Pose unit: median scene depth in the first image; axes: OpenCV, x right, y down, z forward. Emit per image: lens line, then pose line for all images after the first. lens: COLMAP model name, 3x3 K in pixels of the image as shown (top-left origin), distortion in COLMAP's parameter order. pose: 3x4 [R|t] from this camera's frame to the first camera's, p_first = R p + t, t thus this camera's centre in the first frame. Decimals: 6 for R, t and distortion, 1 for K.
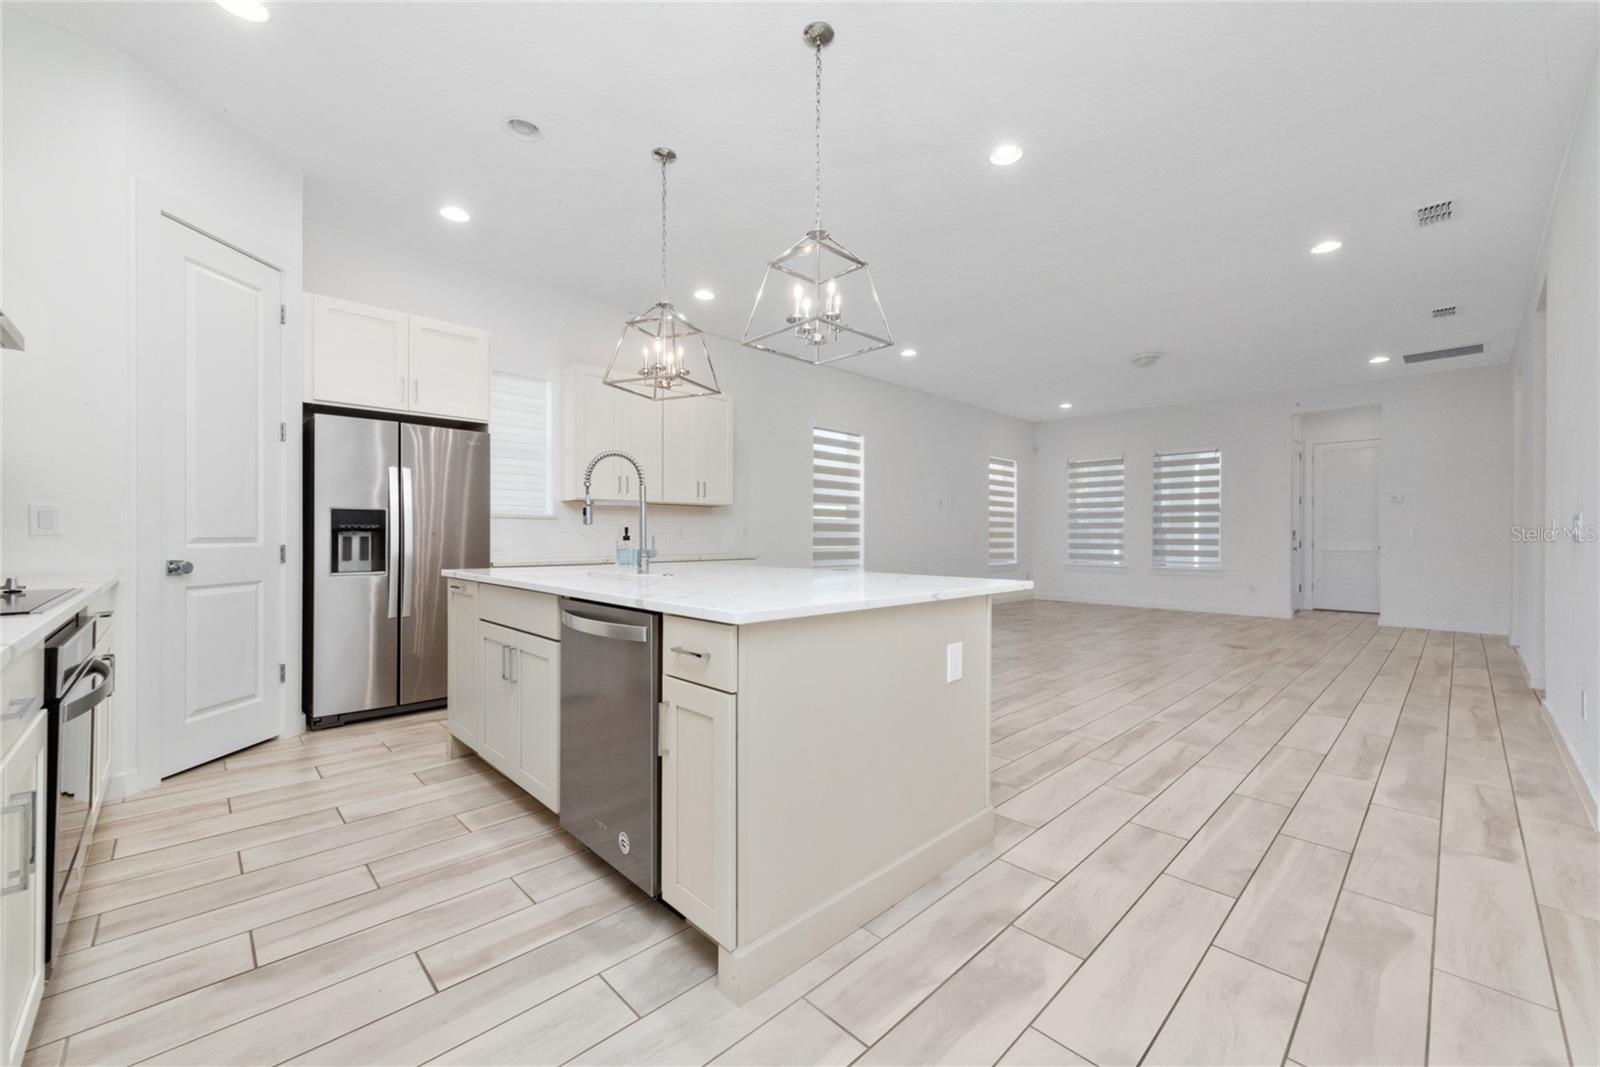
lens RADIAL K [[633.6, 0, 821.5], [0, 633.6, 535.6], [0, 0, 1]] dist [0.007513, -0.000021]
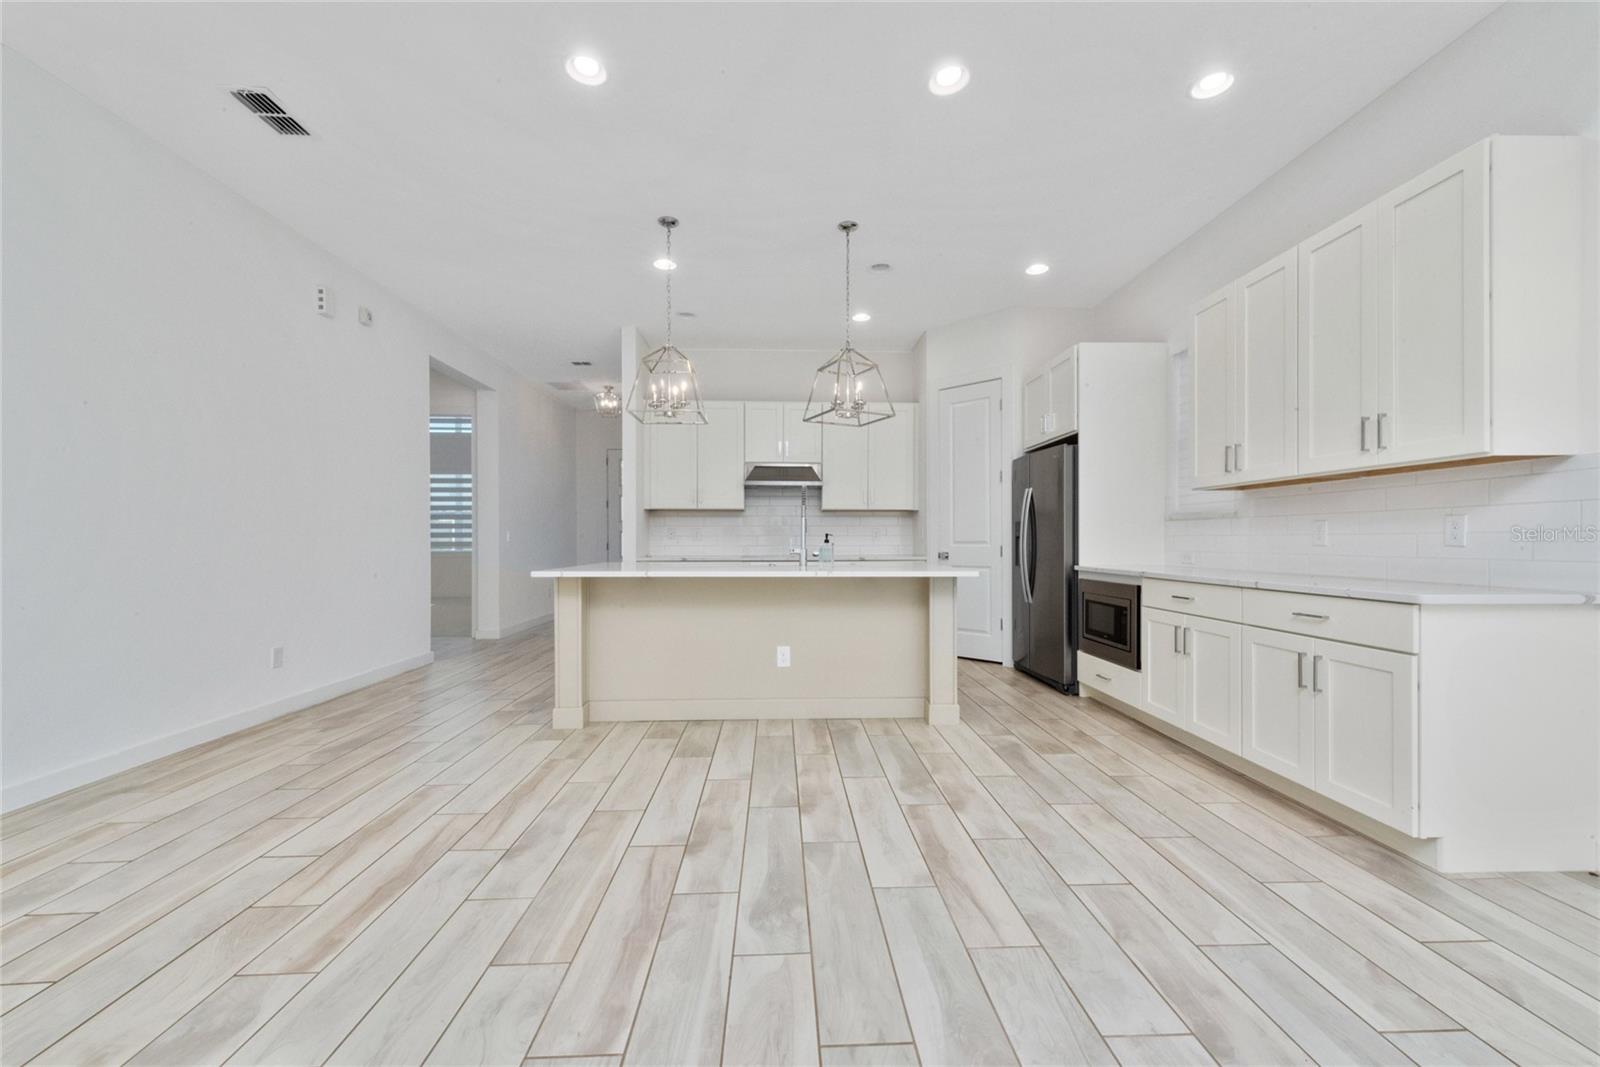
lens RADIAL K [[619.4, 0, 807.1], [0, 619.4, 541.5], [0, 0, 1]] dist [0.001924, -0.000436]
pose [[-0.672333, 0.003234, -0.740242, 0.757723], [0.002069, 0.999995, 0.002489, 0.000813], [0.740246, 0.000141, -0.672336, 1.923383]]
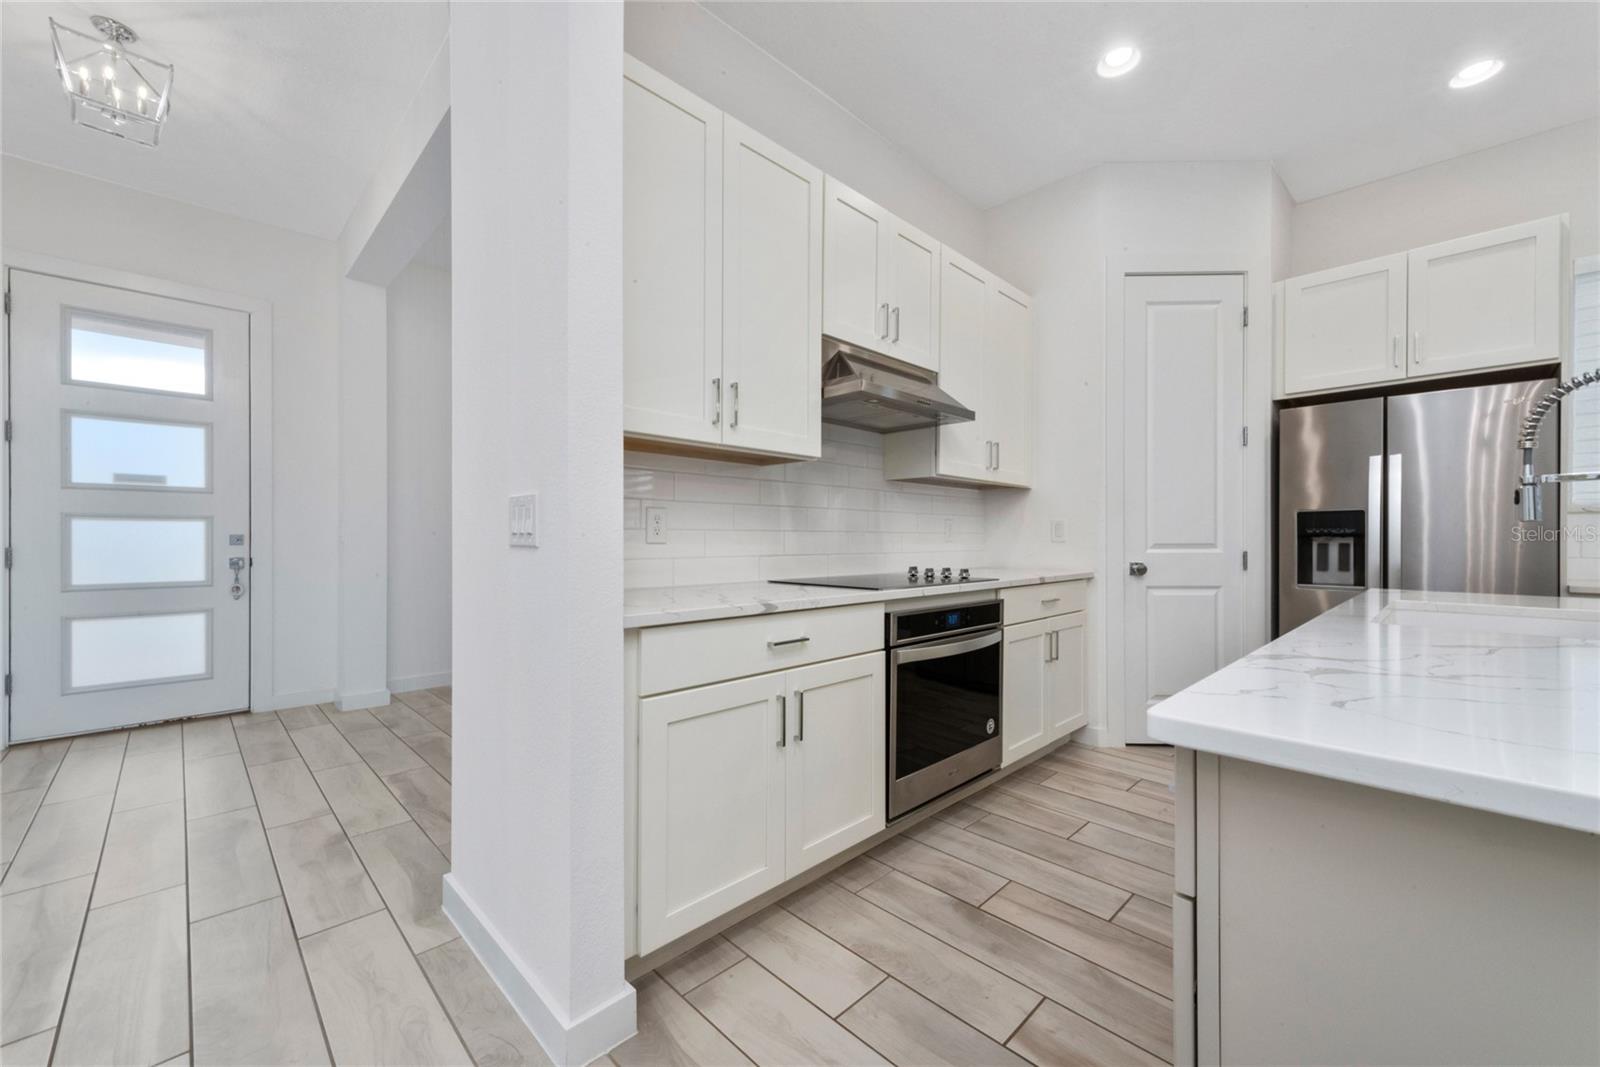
lens RADIAL K [[632.0, 0, 803.9], [0, 632.0, 540.2], [0, 0, 1]] dist [0.008532, -0.000360]
pose [[-0.010937, -0.003395, -0.999934, 0.157335], [-0.000073, 0.999994, -0.003394, 0.000858], [0.999940, 0.000036, -0.010938, 0.372868]]
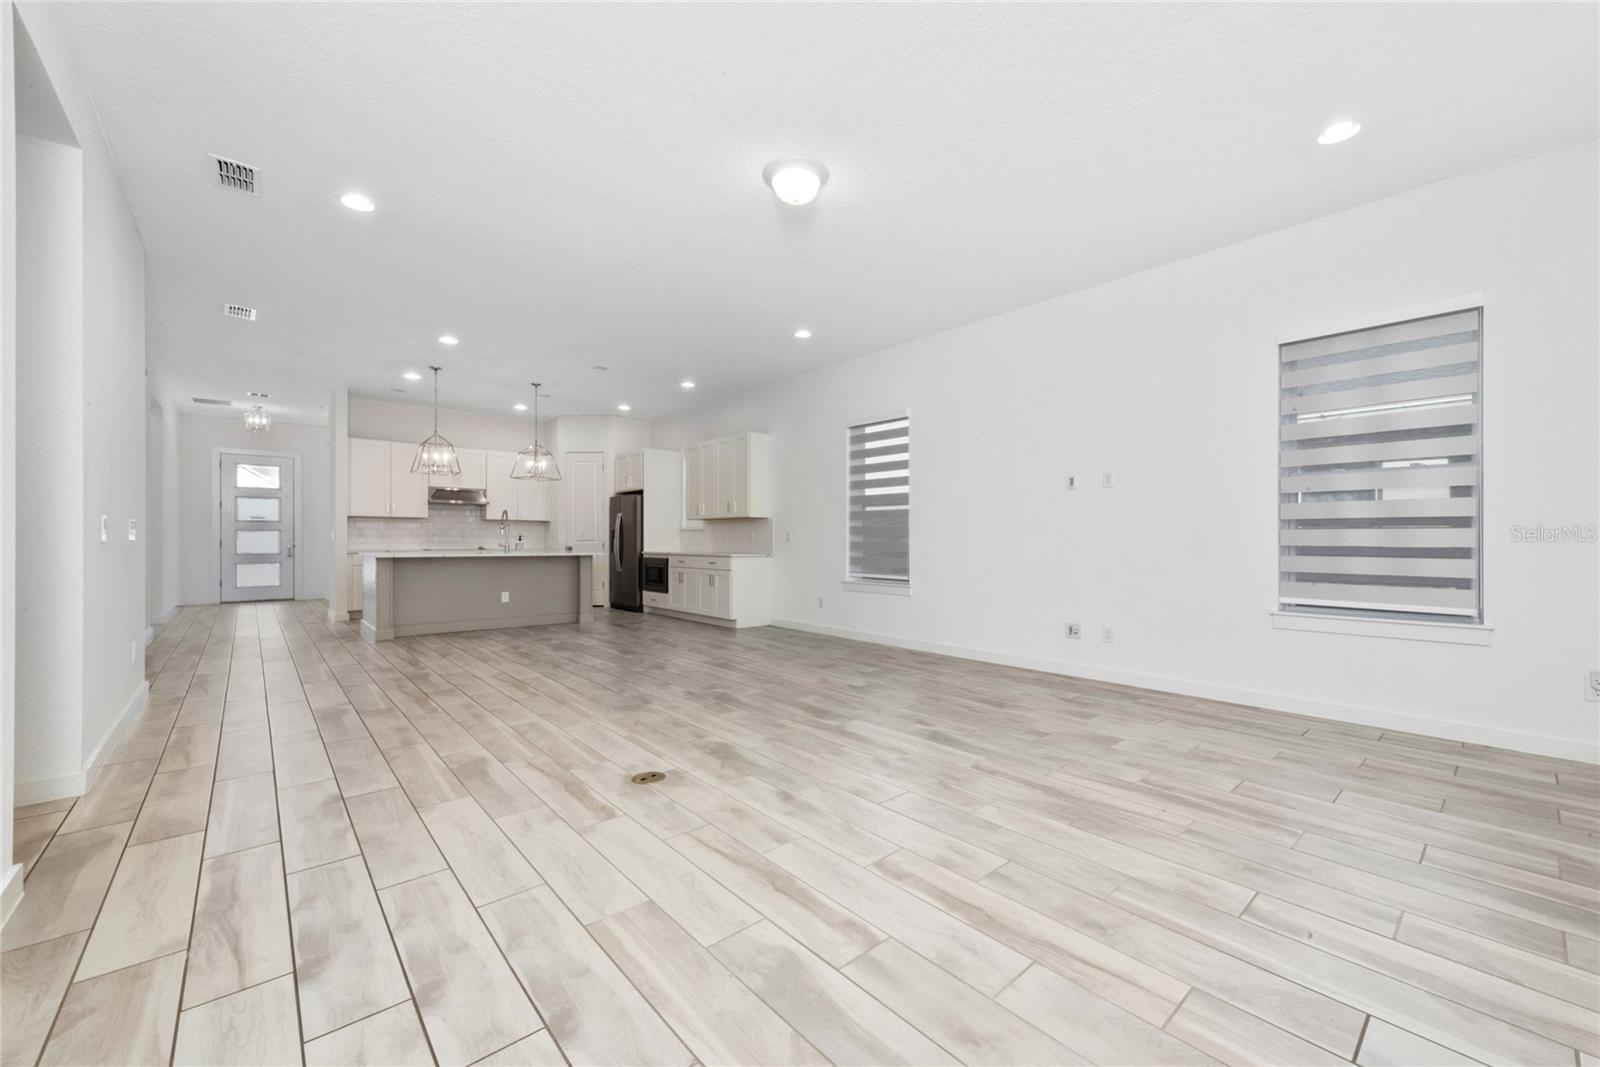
lens RADIAL K [[619.4, 0, 807.1], [0, 619.4, 541.5], [0, 0, 1]] dist [0.001924, -0.000436]
pose [[-0.054311, 0.002206, -0.998522, 2.312176], [-0.000145, 0.999998, 0.002217, 0.005602], [0.998524, 0.000265, -0.054311, 2.407093]]
